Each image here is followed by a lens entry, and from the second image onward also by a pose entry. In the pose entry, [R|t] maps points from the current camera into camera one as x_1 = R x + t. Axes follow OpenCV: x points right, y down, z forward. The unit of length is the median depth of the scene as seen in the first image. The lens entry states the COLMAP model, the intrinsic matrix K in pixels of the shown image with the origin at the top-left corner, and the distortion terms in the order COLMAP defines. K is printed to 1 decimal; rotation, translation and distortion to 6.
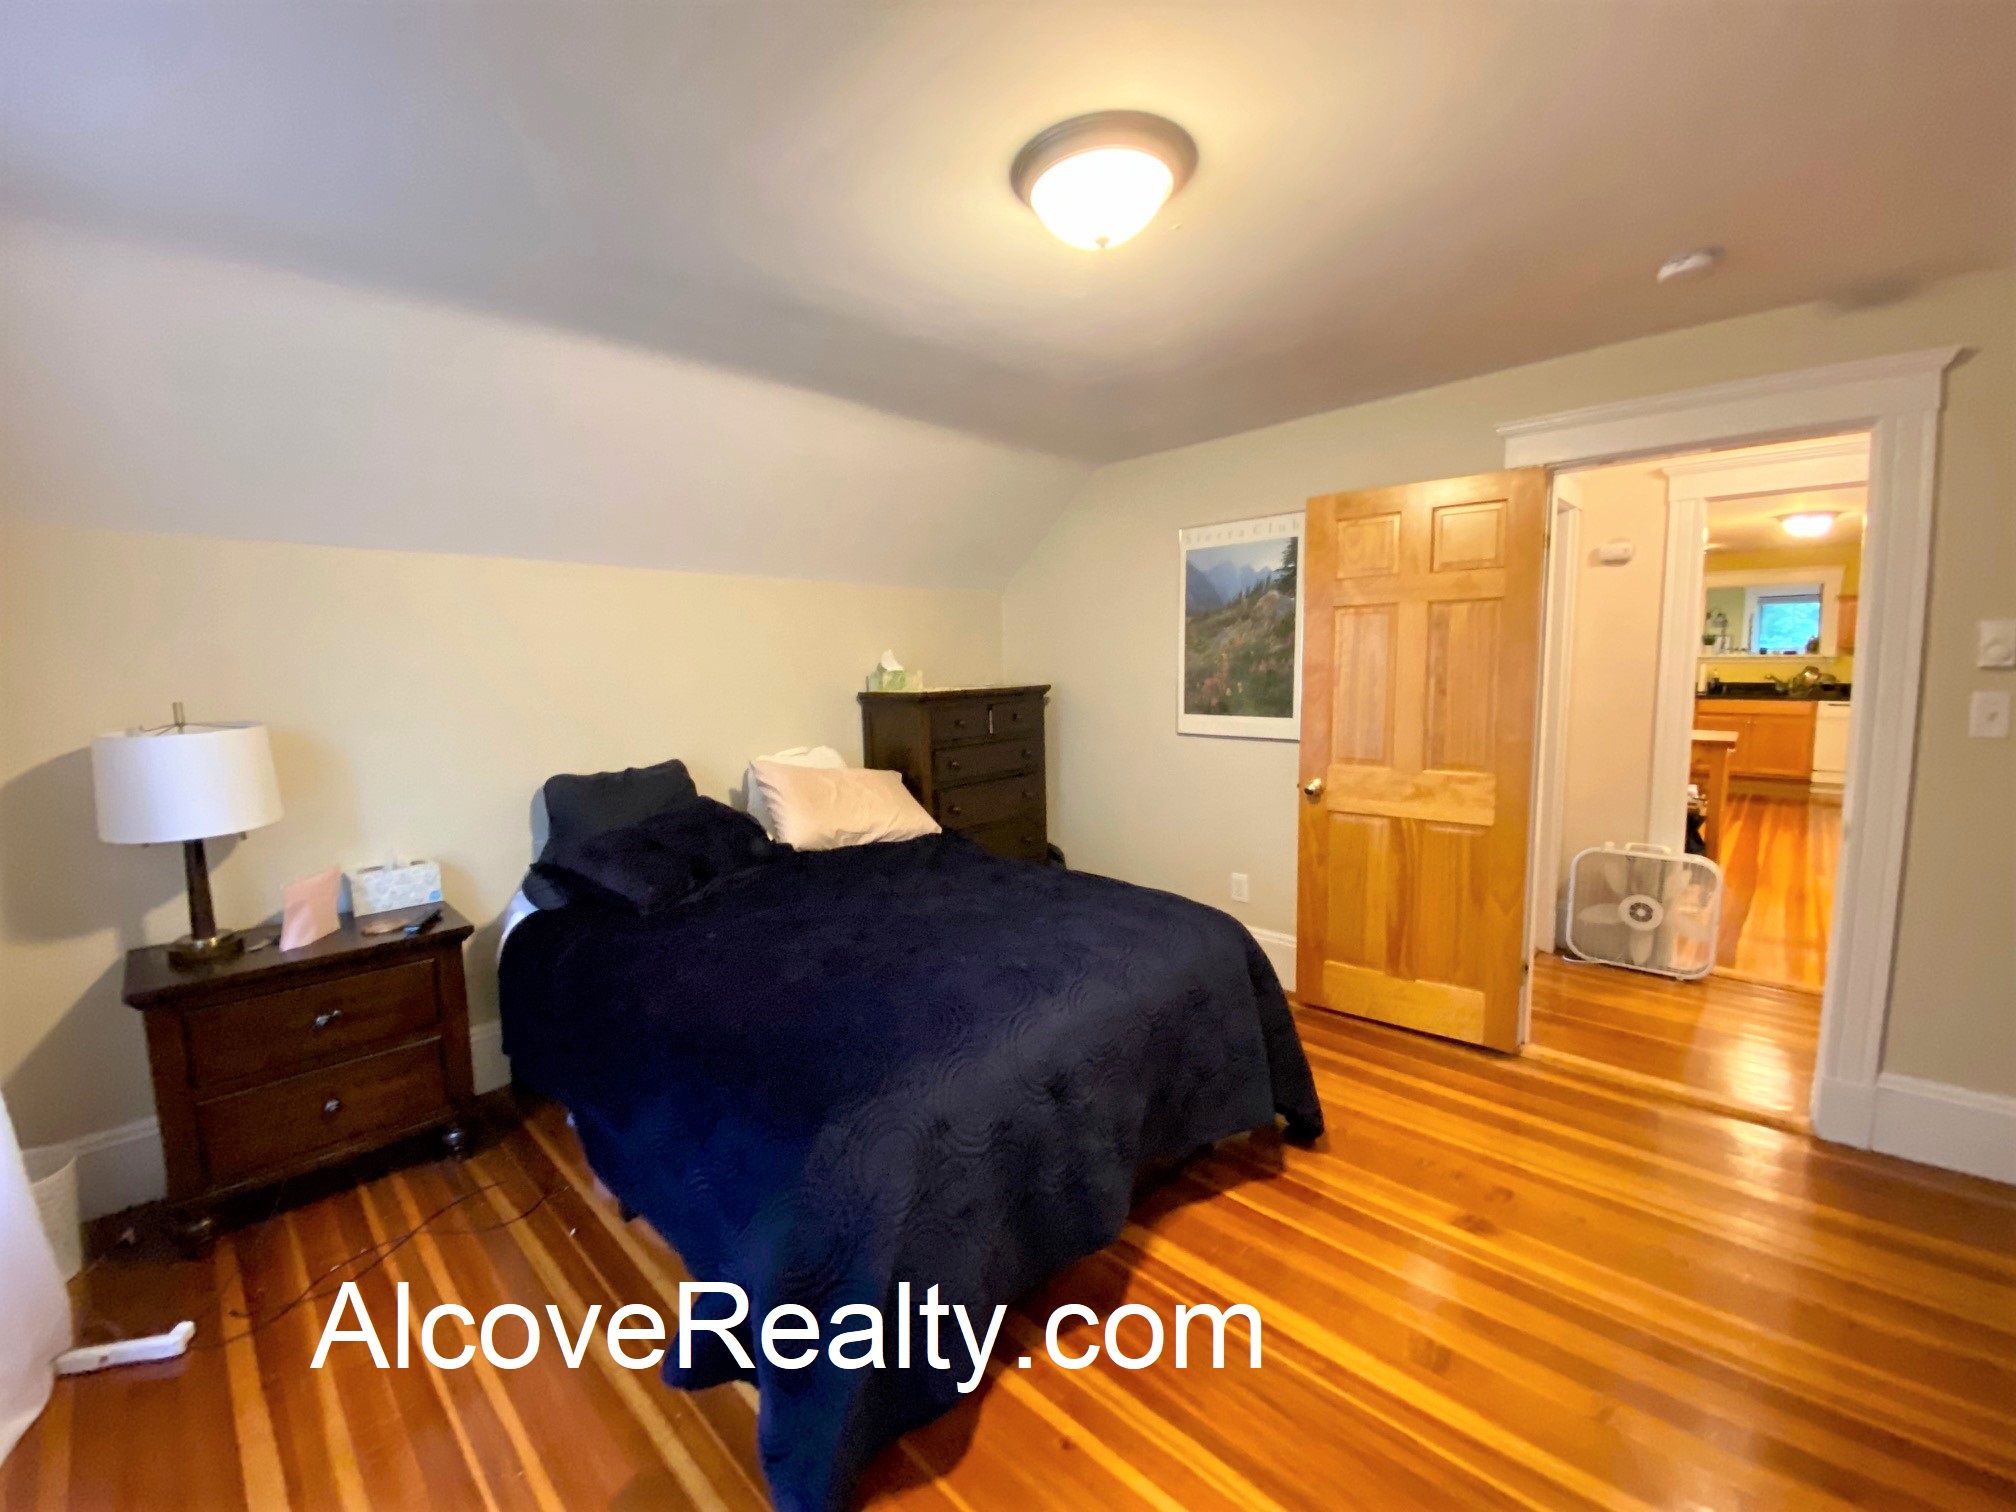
lens RADIAL K [[830.7, 0, 1006.5], [0, 830.7, 761.0], [0, 0, 1]] dist [-0.001631, -0.000421]
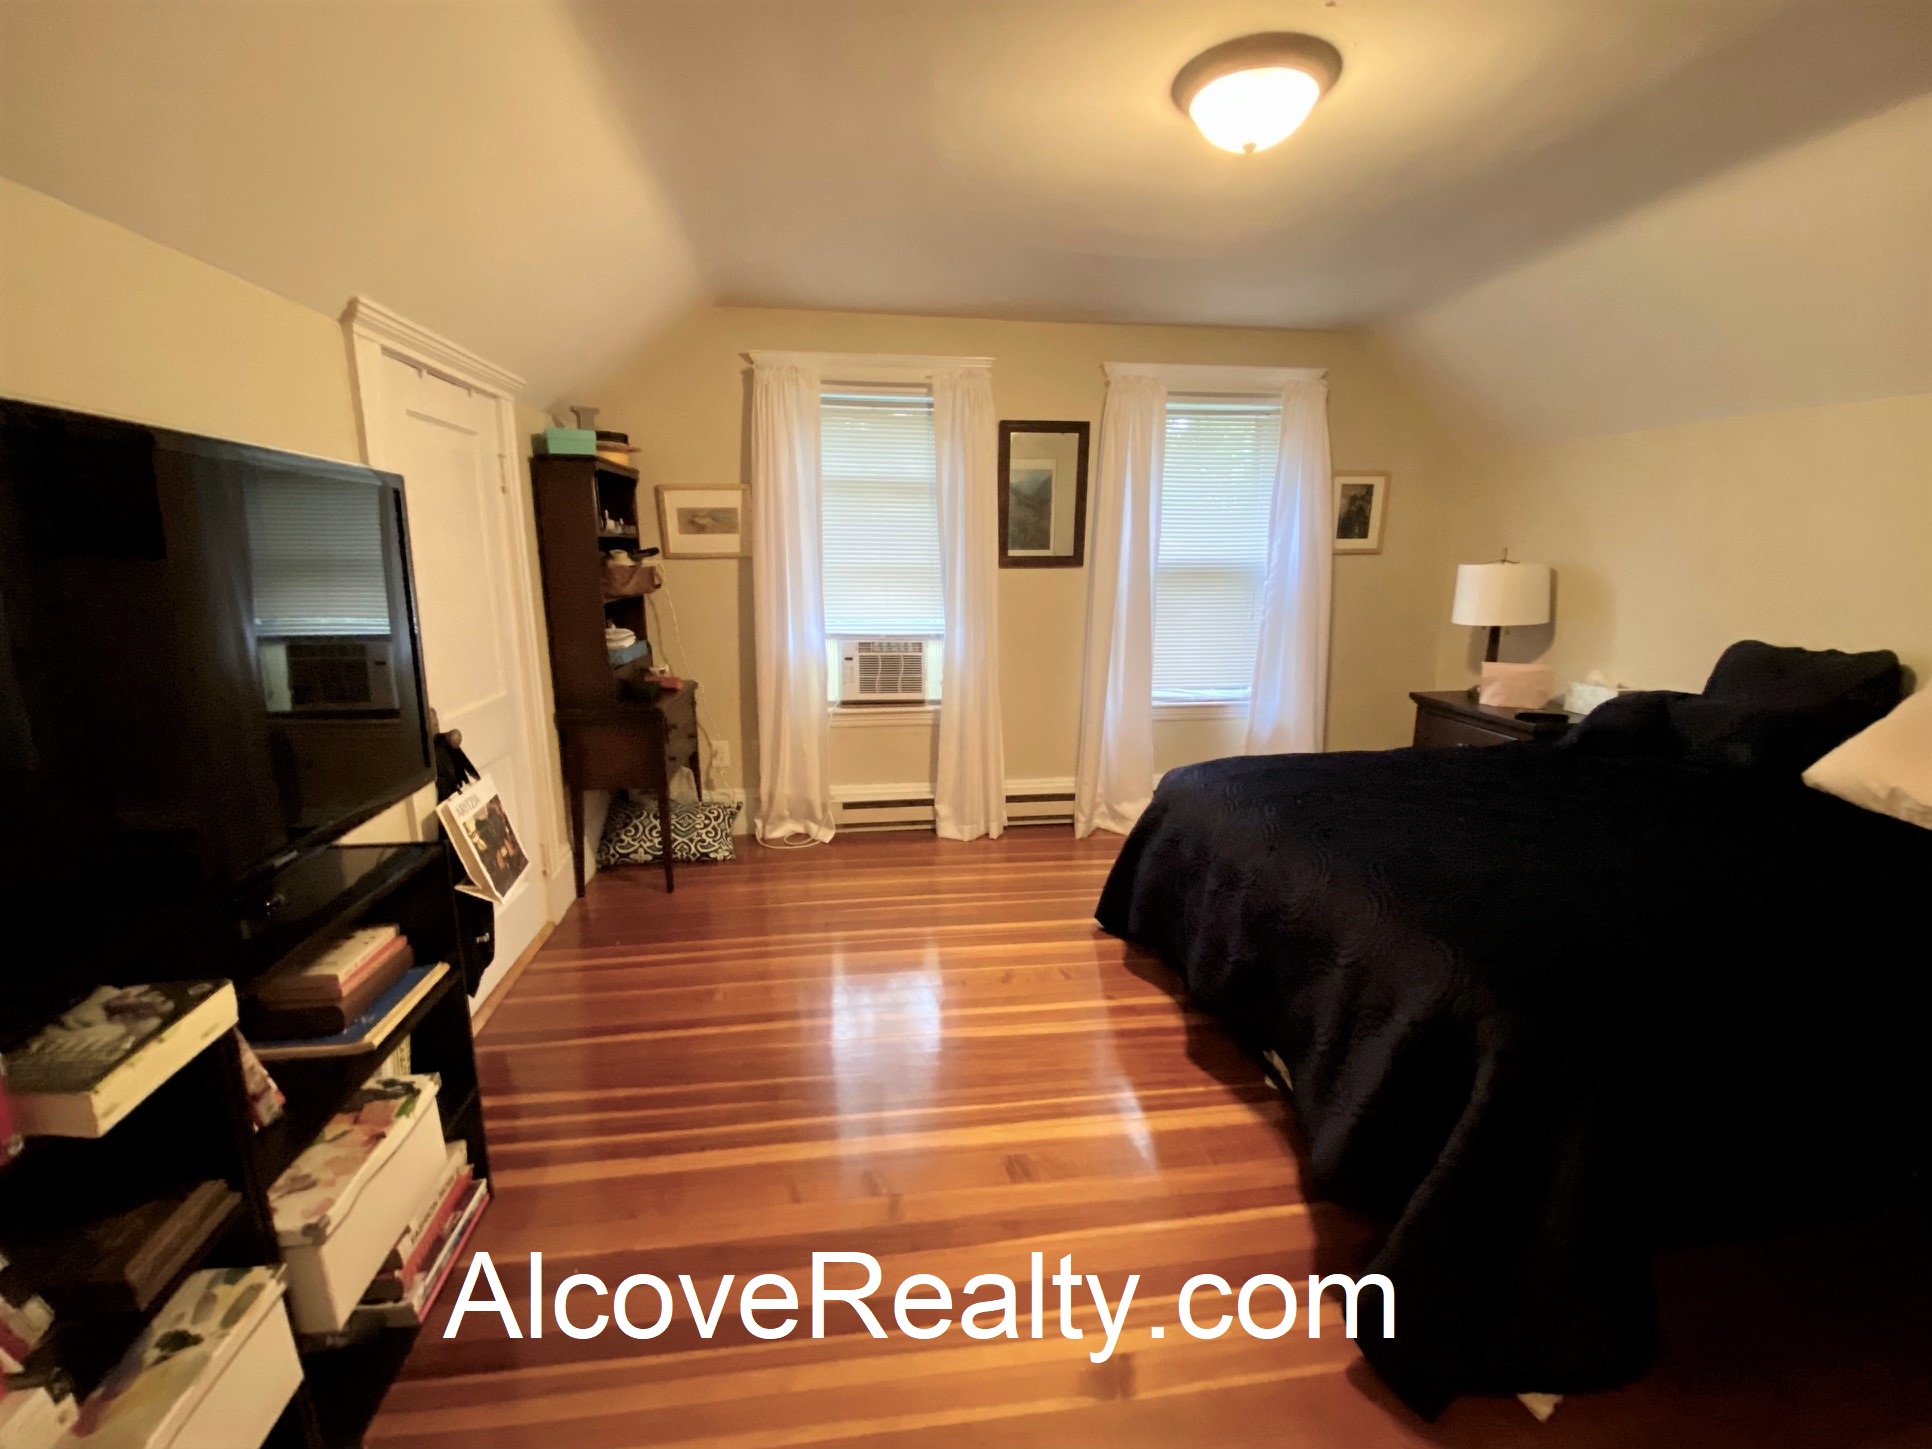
lens RADIAL K [[796.1, 0, 964.6], [0, 796.1, 729.3], [0, 0, 1]] dist [-0.001631, -0.000421]
pose [[-0.592491, 0.205709, -0.778870, 0.992887], [-0.084666, 0.945591, 0.314149, -0.133444], [0.801115, 0.252074, -0.542838, 1.071343]]
